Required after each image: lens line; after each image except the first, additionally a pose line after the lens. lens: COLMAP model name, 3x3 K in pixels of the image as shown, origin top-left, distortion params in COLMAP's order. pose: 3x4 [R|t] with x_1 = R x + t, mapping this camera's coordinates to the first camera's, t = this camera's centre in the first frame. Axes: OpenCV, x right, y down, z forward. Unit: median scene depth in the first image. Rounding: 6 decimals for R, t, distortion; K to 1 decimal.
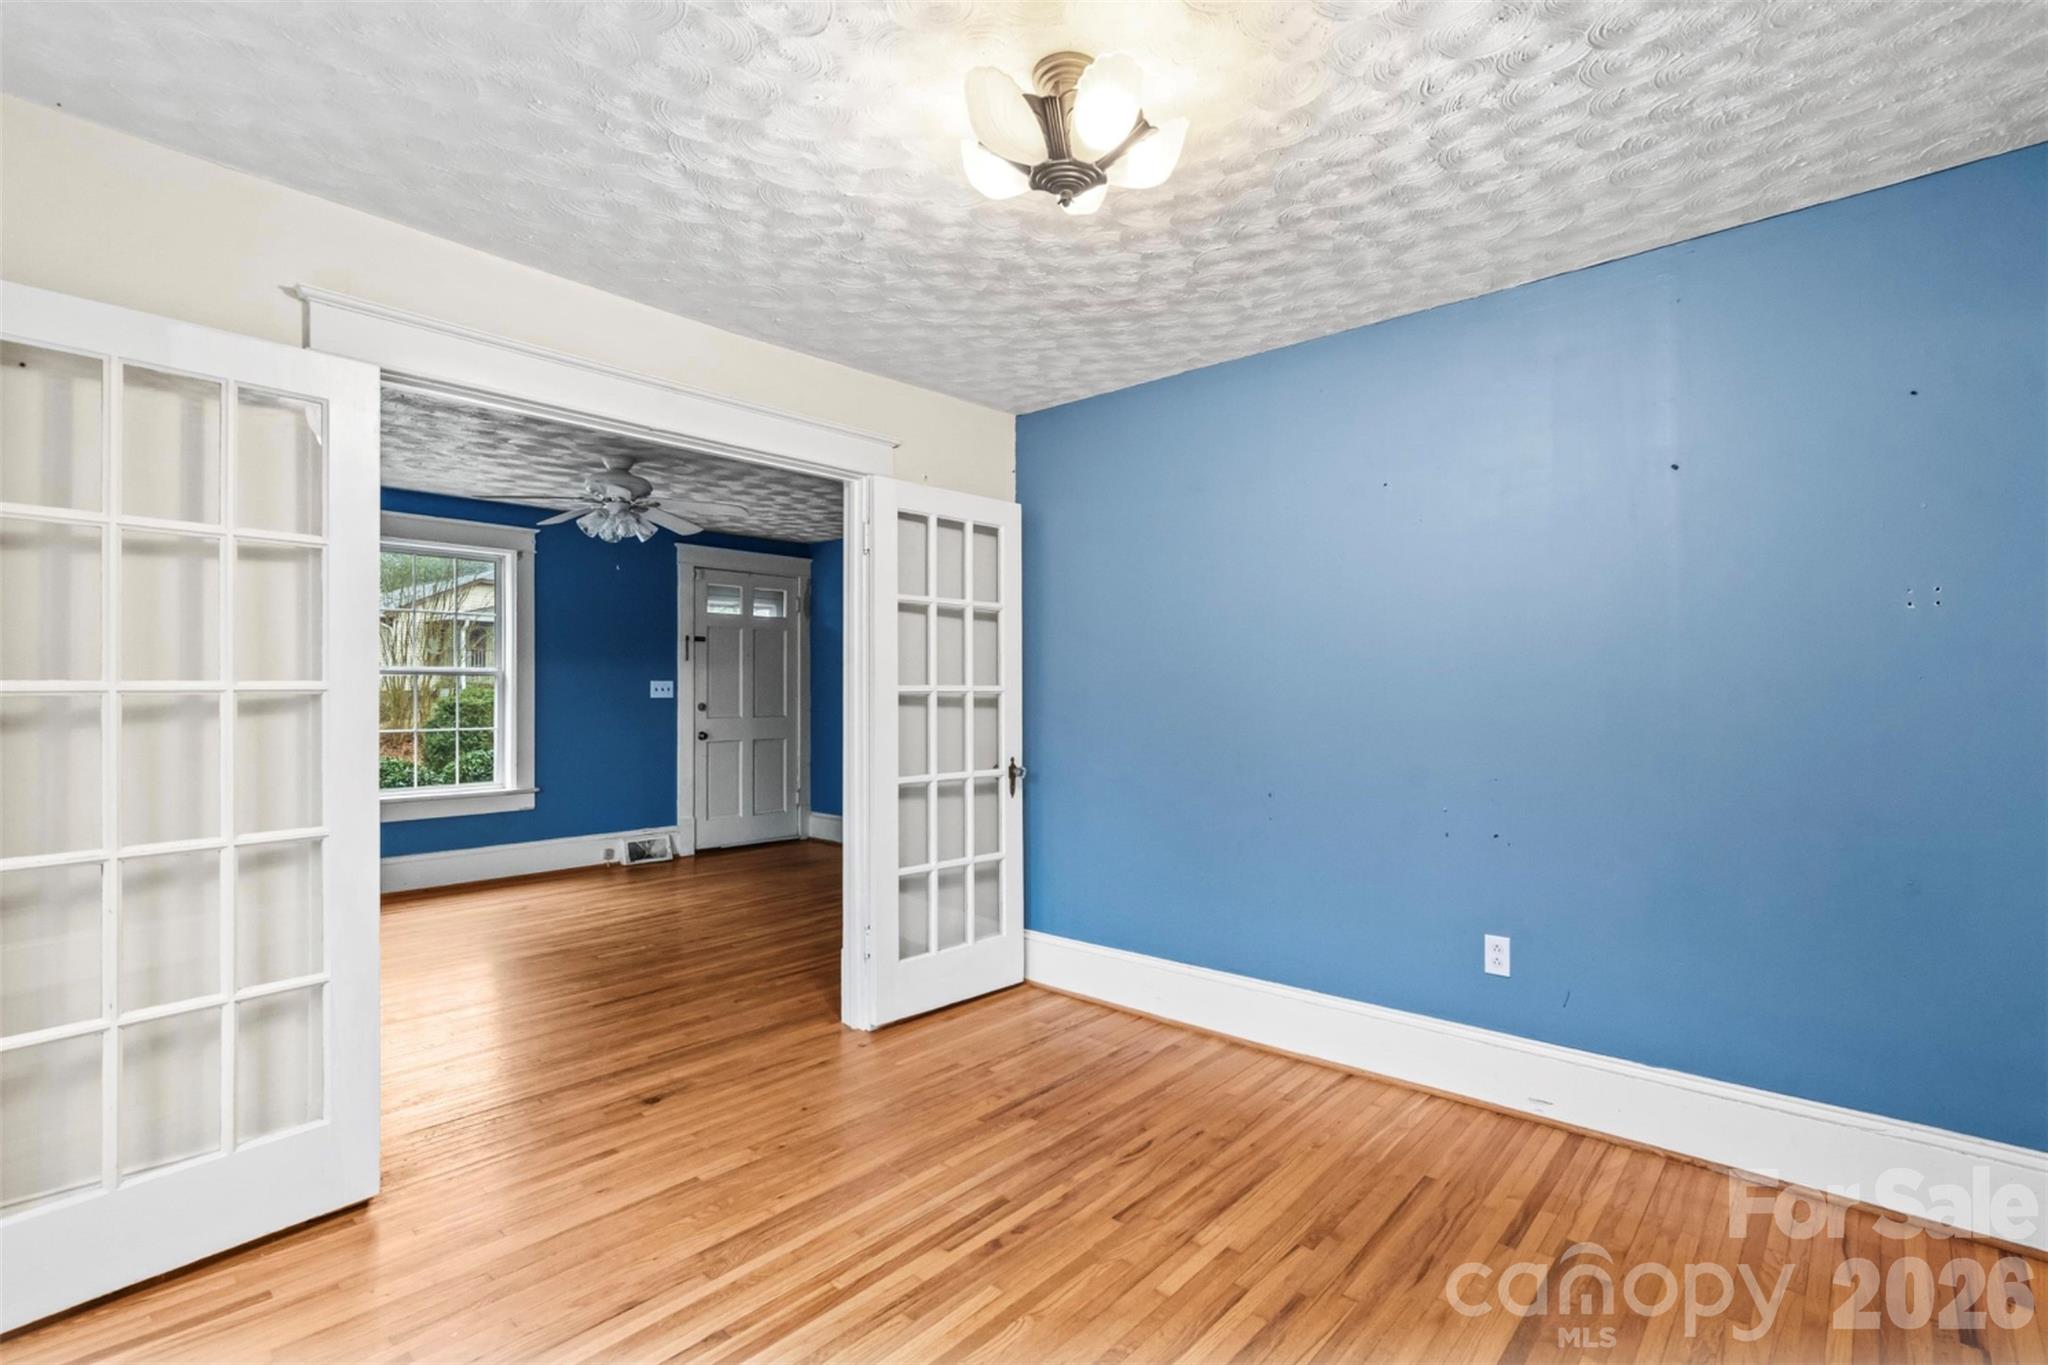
lens RADIAL K [[956.1, 0, 1020.8], [0, 956.1, 689.7], [0, 0, 1]] dist [0.001529, -0.000084]
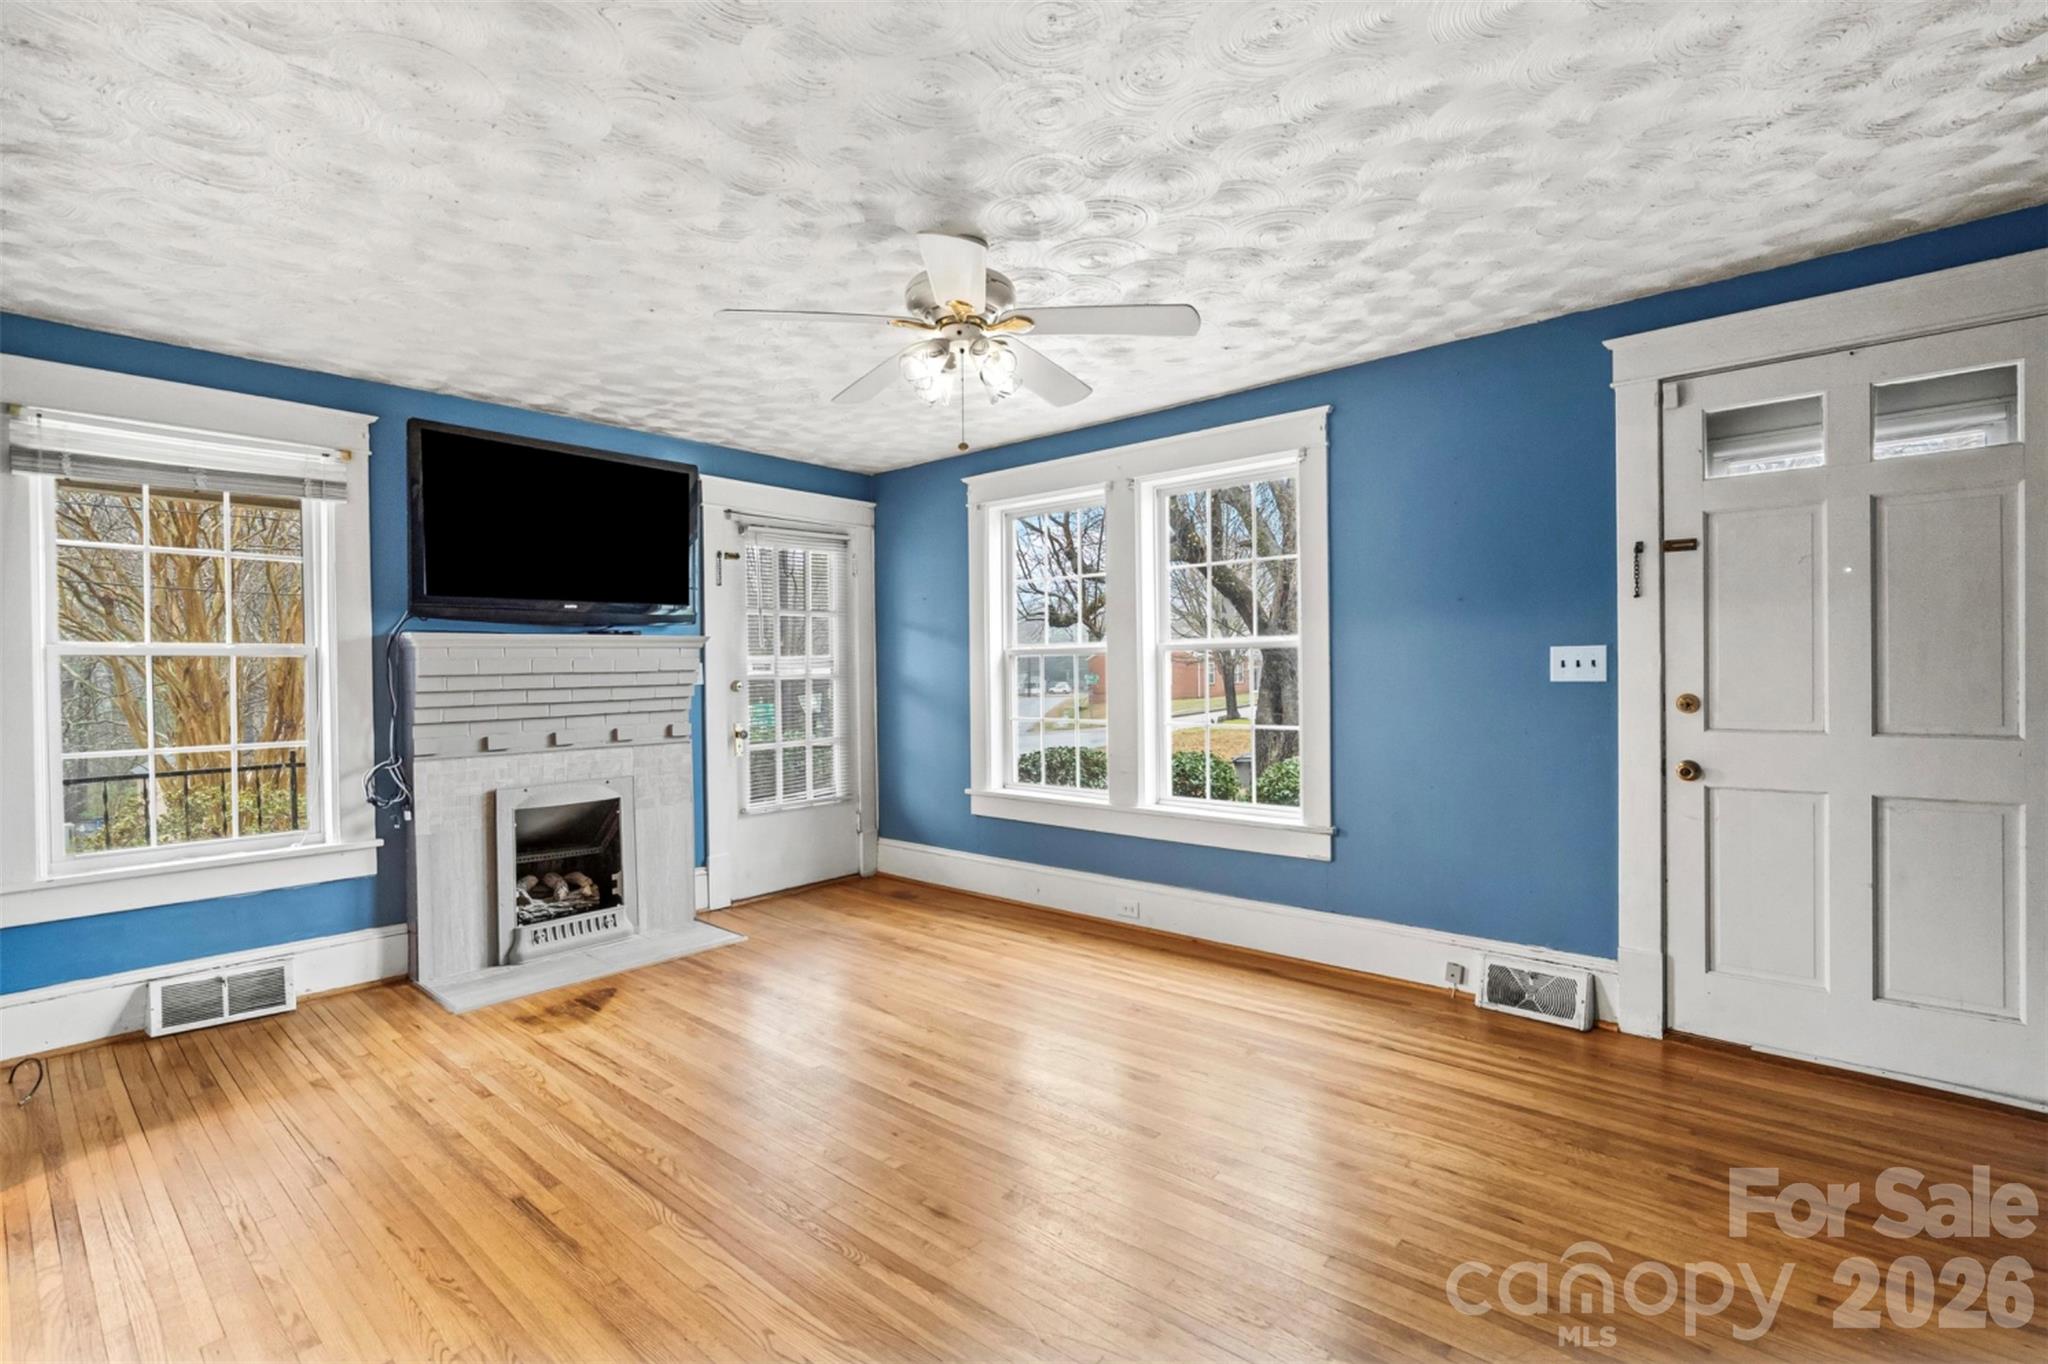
lens RADIAL K [[956.1, 0, 1026.0], [0, 956.1, 682.7], [0, 0, 1]] dist [0.001529, -0.000084]
pose [[0.049077, 0.017810, -0.998636, 0.087934], [0.024606, 0.999516, 0.019035, -0.006872], [0.998492, -0.025506, 0.048615, 0.733661]]
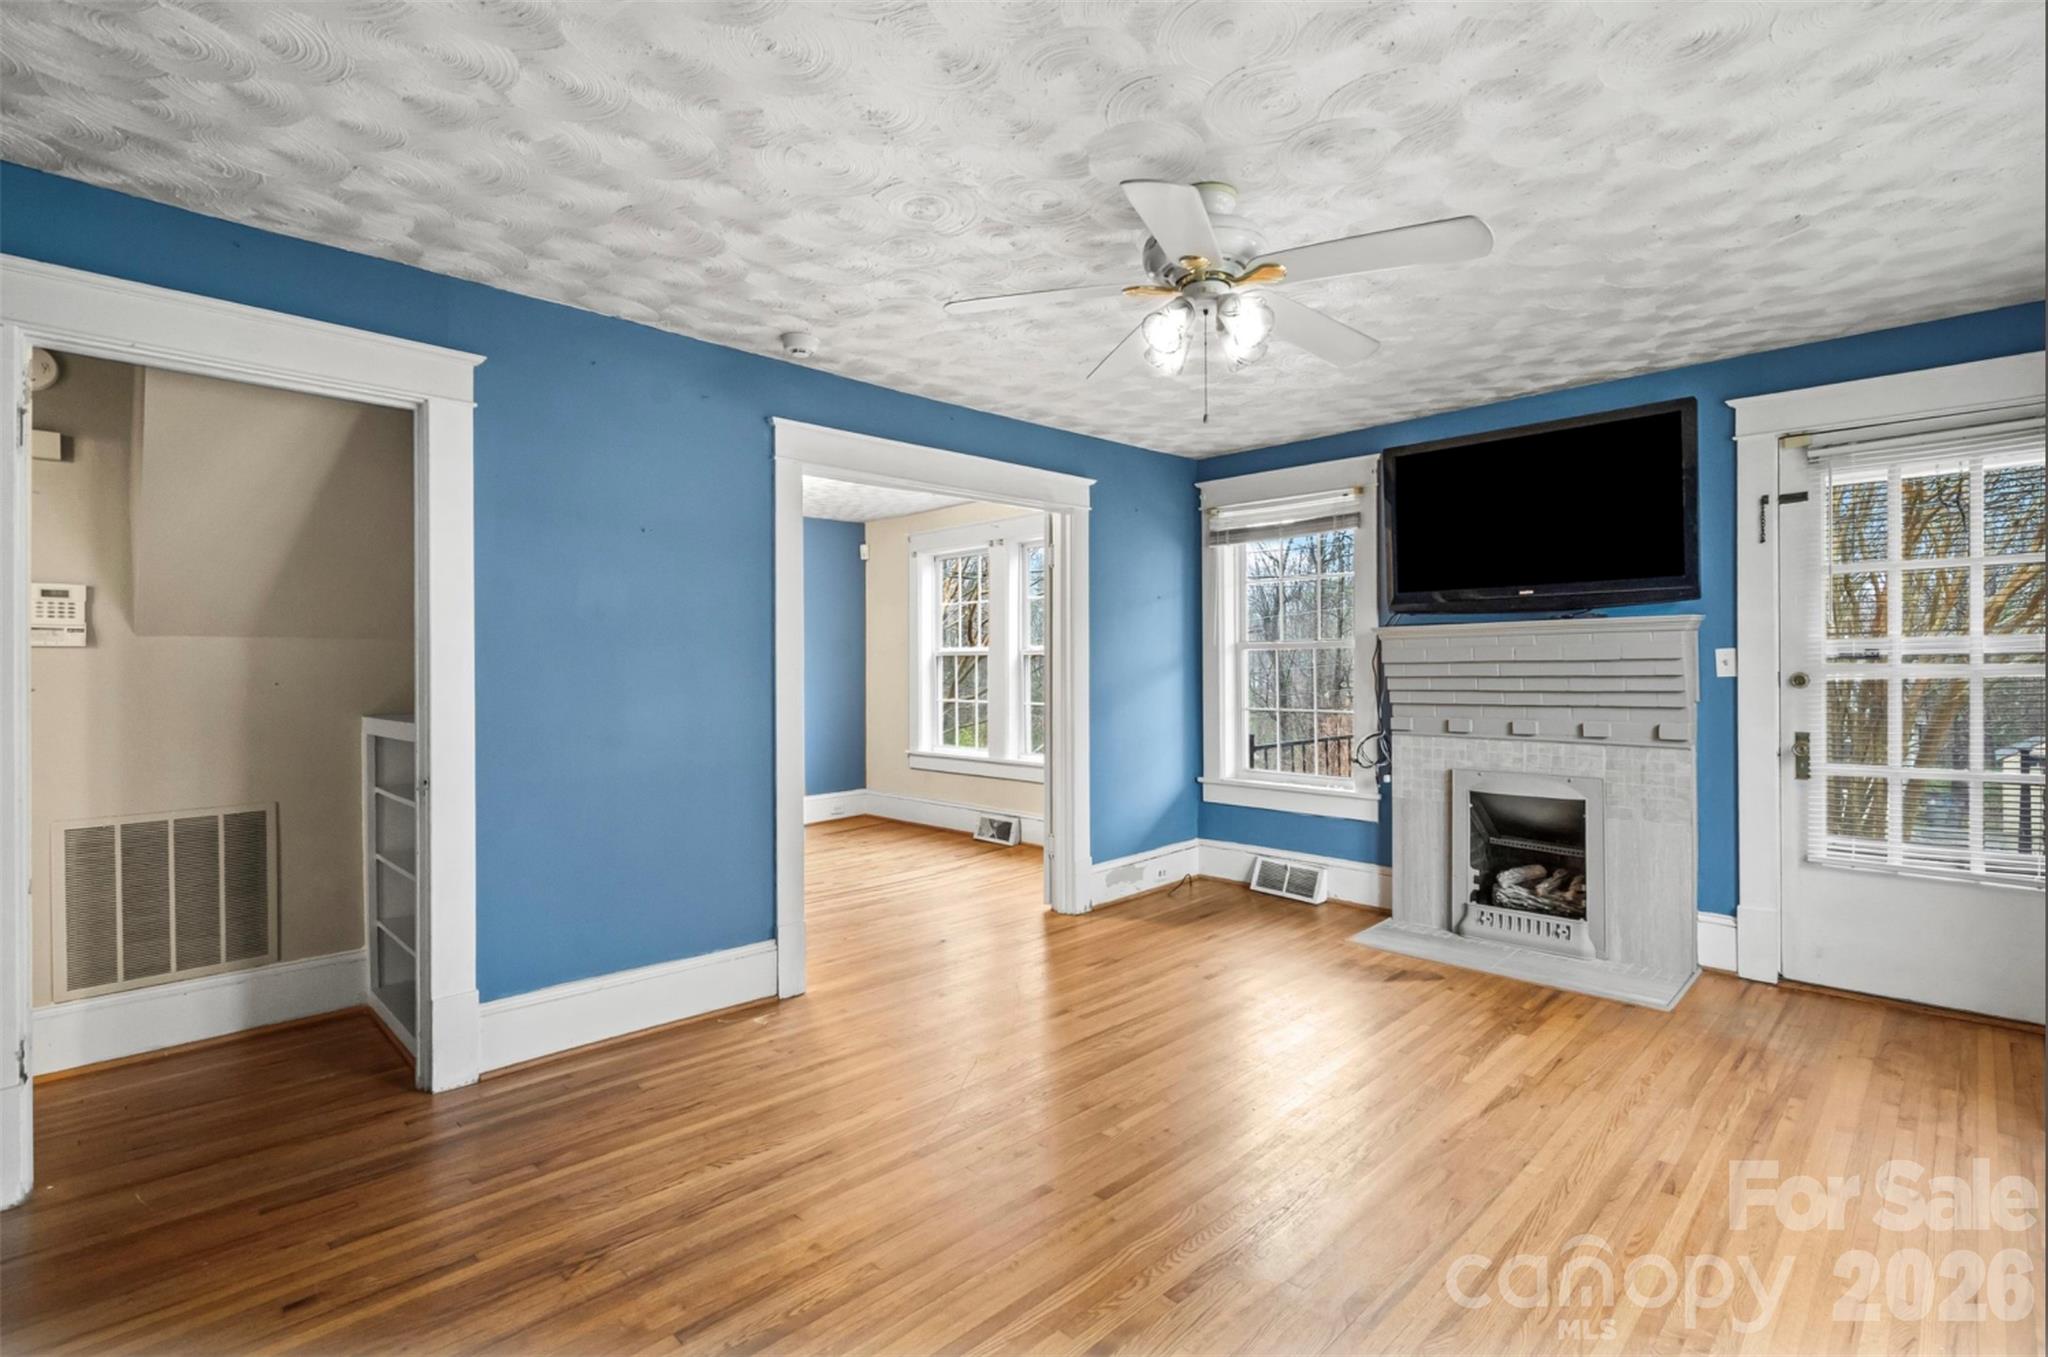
lens RADIAL K [[956.1, 0, 1027.1], [0, 956.1, 672.2], [0, 0, 1]] dist [0.001529, -0.000084]
pose [[-0.999552, 0.010424, 0.028068, -0.256241], [0.010282, 0.999934, -0.005198, -0.001781], [-0.028121, -0.004907, -0.999592, 1.085013]]
